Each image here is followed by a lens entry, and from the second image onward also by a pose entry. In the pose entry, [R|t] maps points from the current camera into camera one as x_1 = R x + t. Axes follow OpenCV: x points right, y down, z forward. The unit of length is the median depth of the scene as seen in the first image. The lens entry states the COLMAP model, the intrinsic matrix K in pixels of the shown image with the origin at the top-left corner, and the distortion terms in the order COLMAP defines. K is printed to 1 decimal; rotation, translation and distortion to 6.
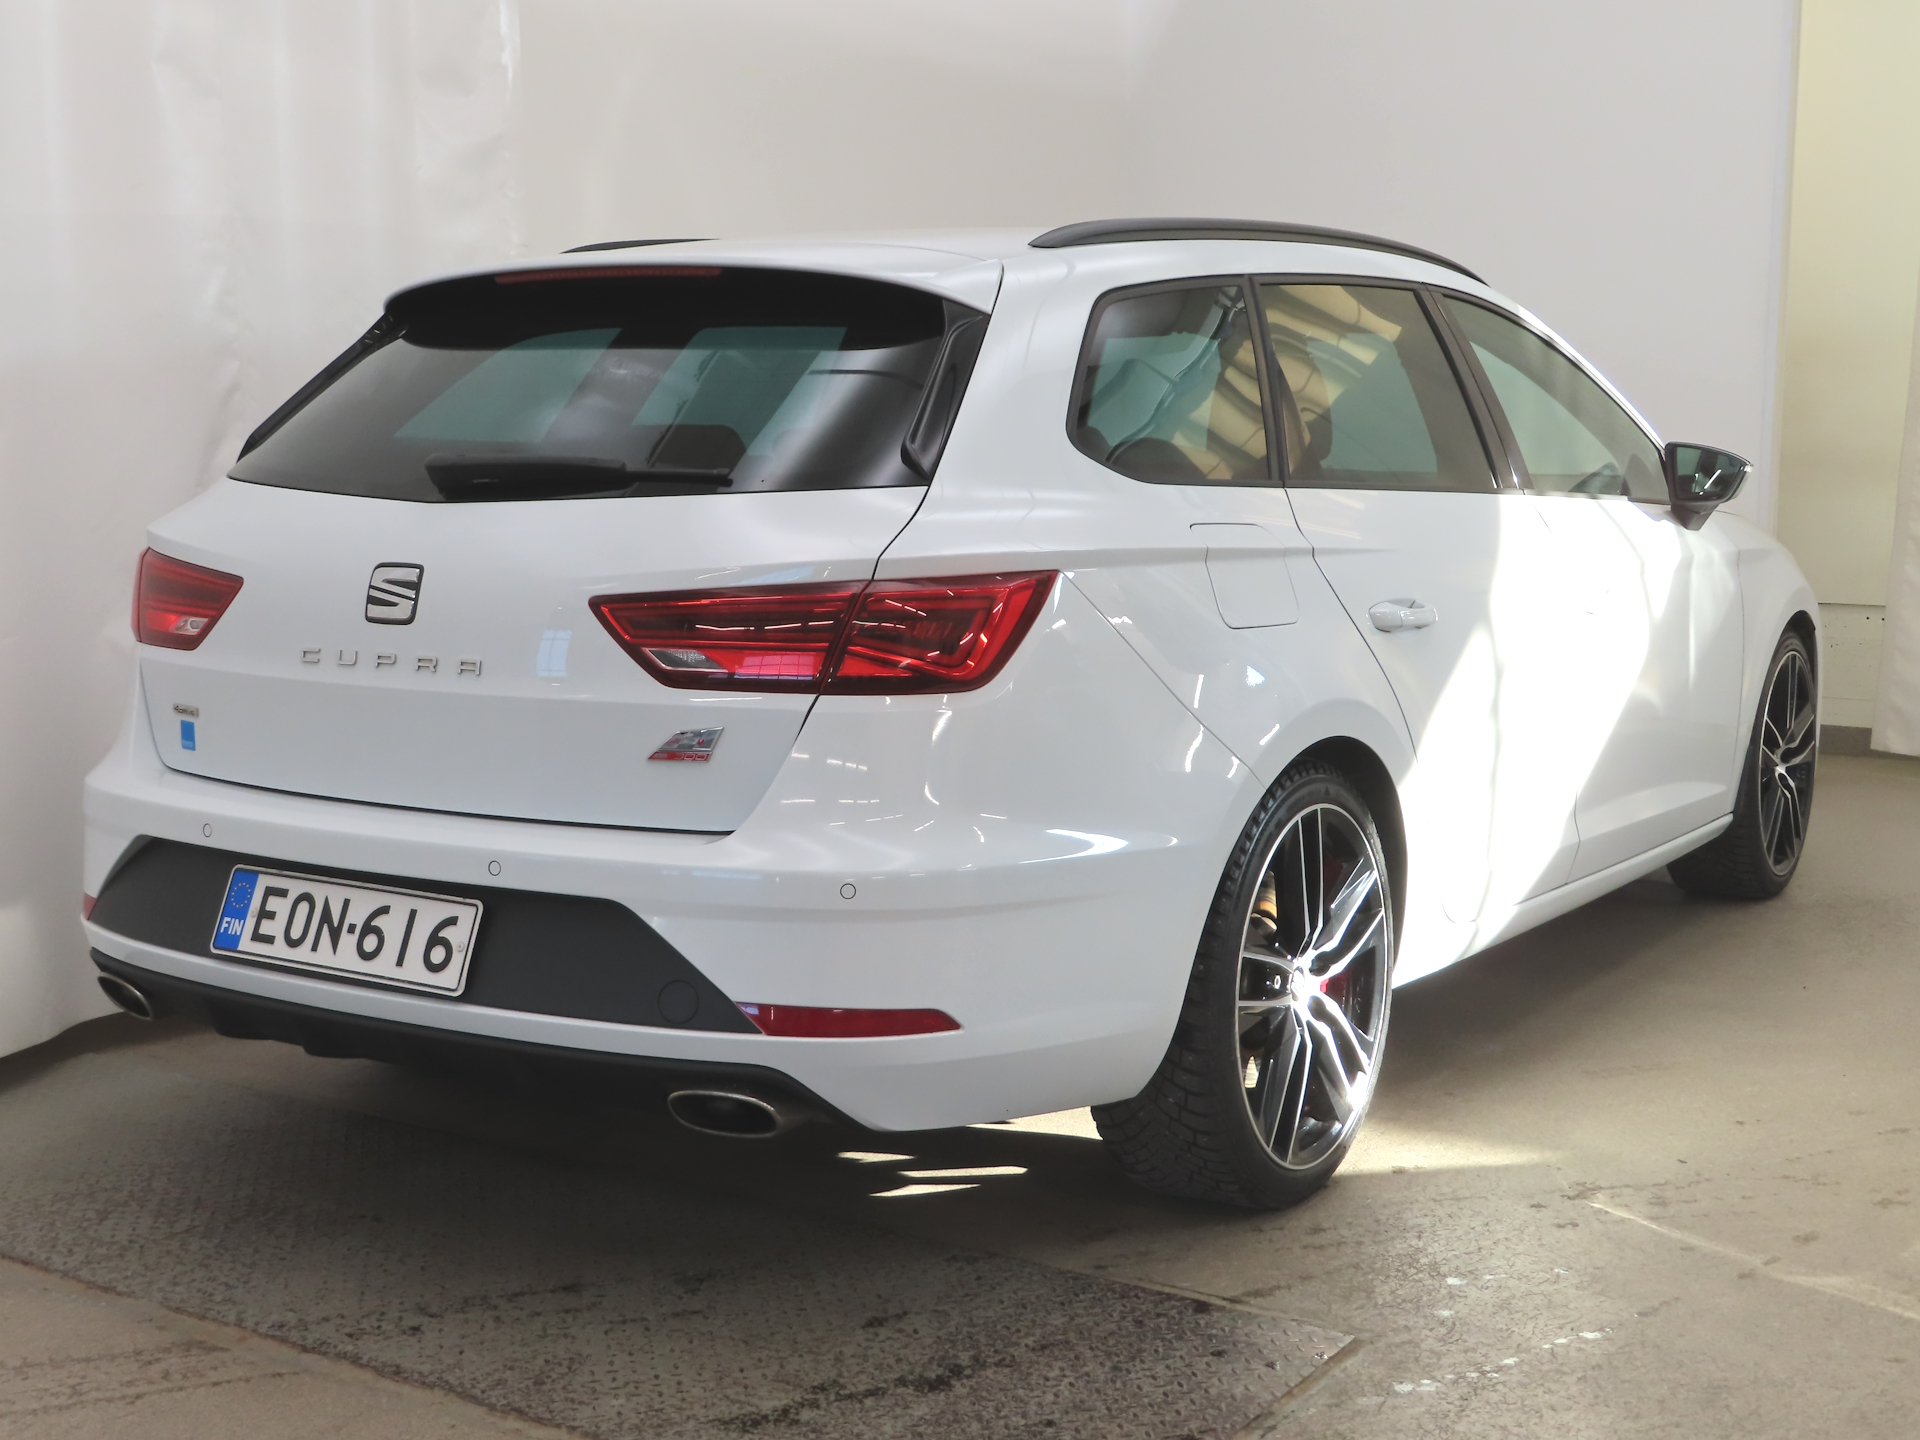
lens RADIAL K [[2681.7, 0, 960.0], [0, 2681.7, 720.0], [0, 0, 1]] dist [-0.030765, -0.020967]
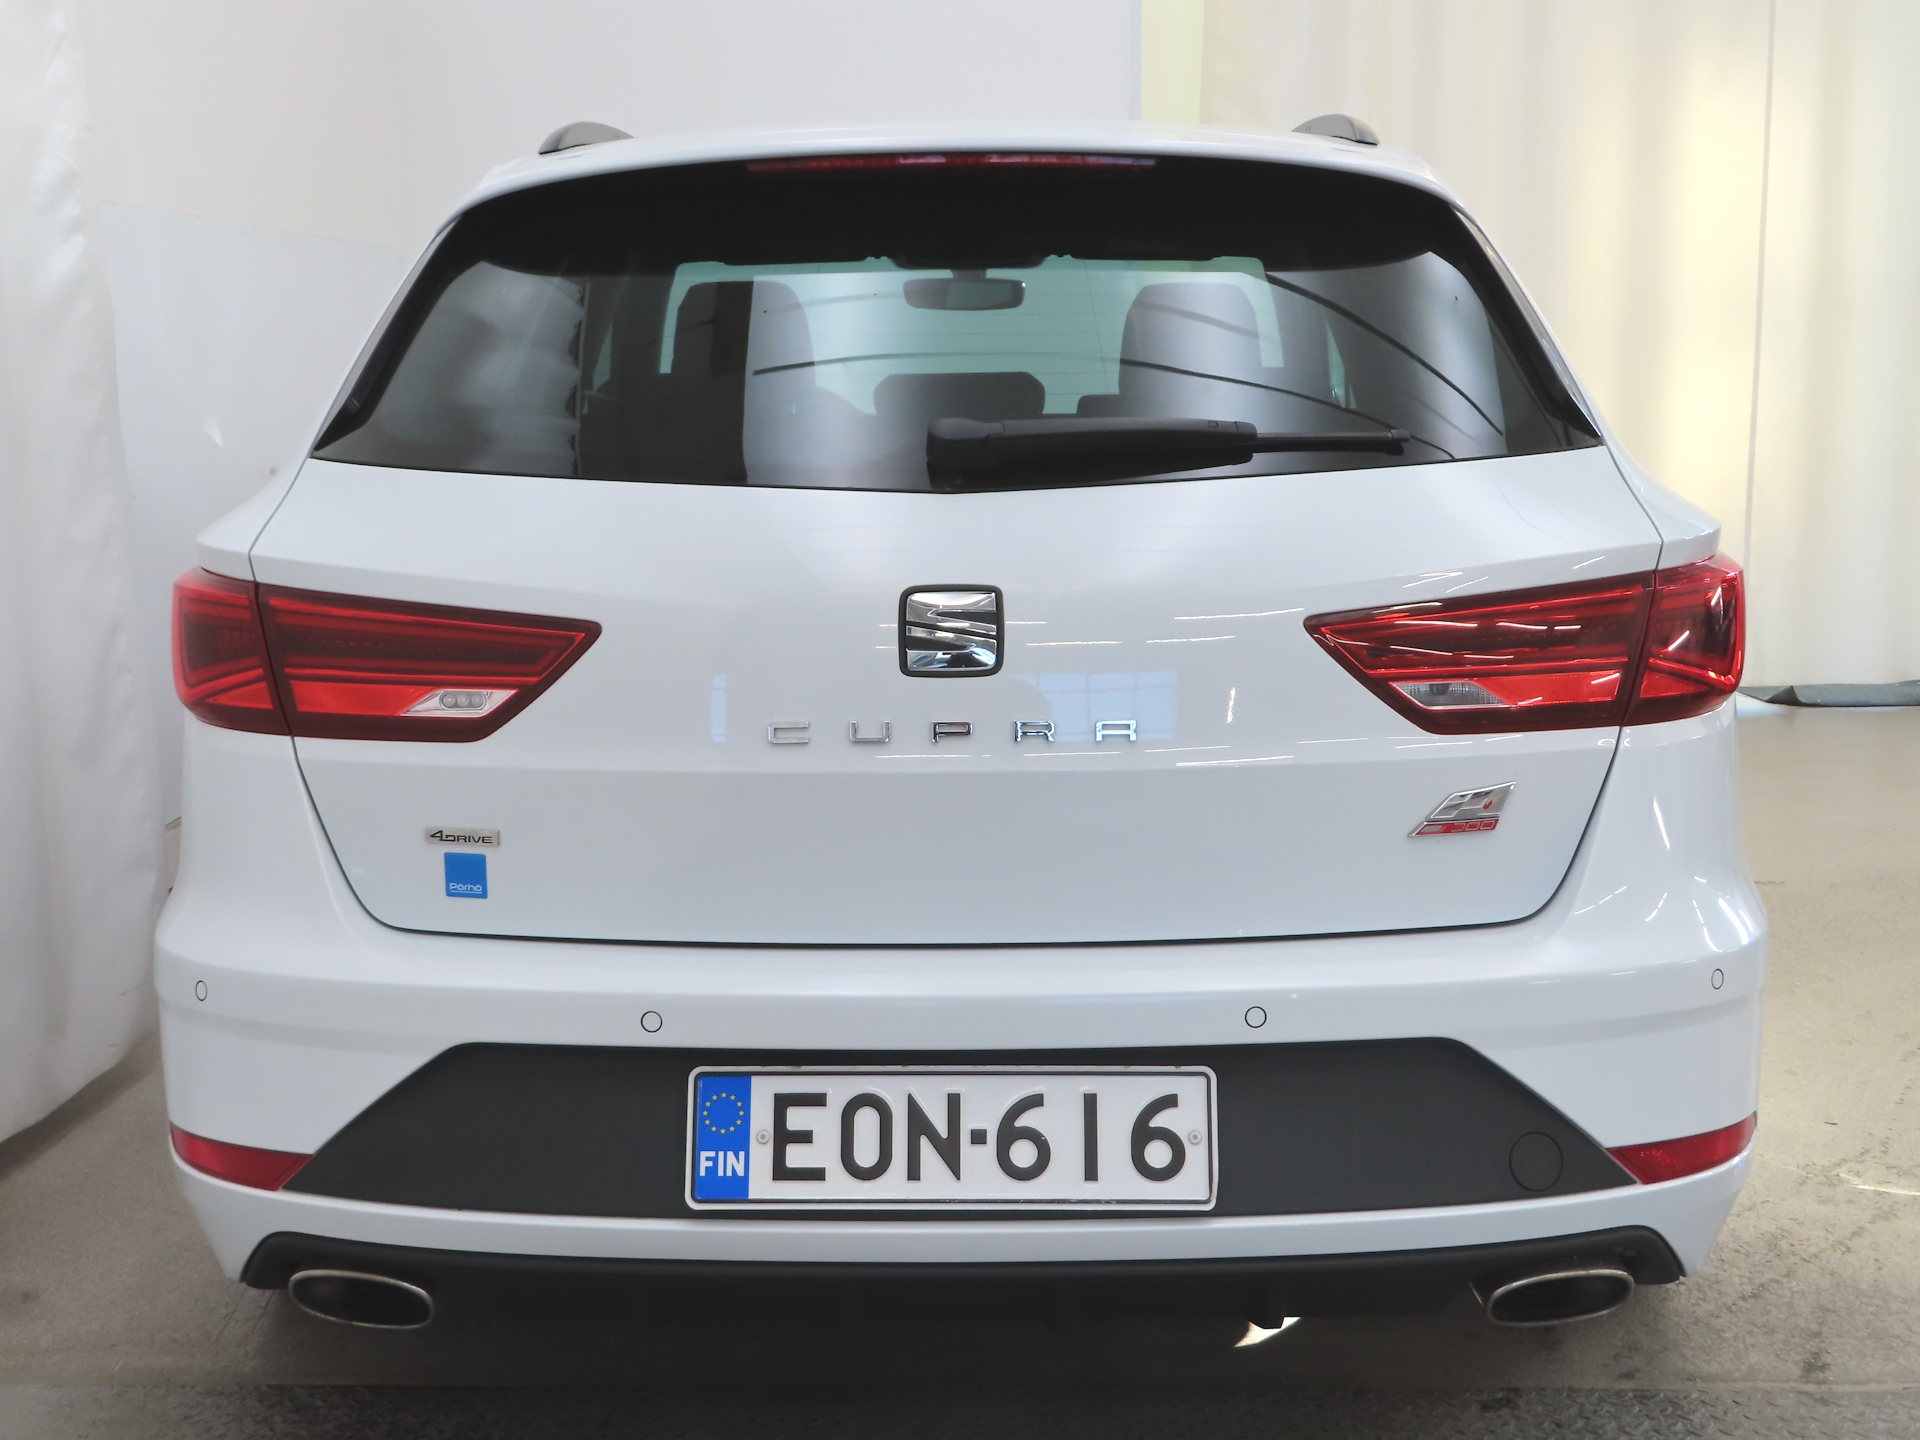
lens RADIAL K [[2681.7, 0, 960.0], [0, 2681.7, 720.0], [0, 0, 1]] dist [-0.030765, -0.020967]
pose [[0.837649, -0.086352, 0.539341, -0.577246], [0.074507, 0.996258, 0.043792, -0.054561], [-0.541104, 0.003502, 0.840948, 0.437835]]
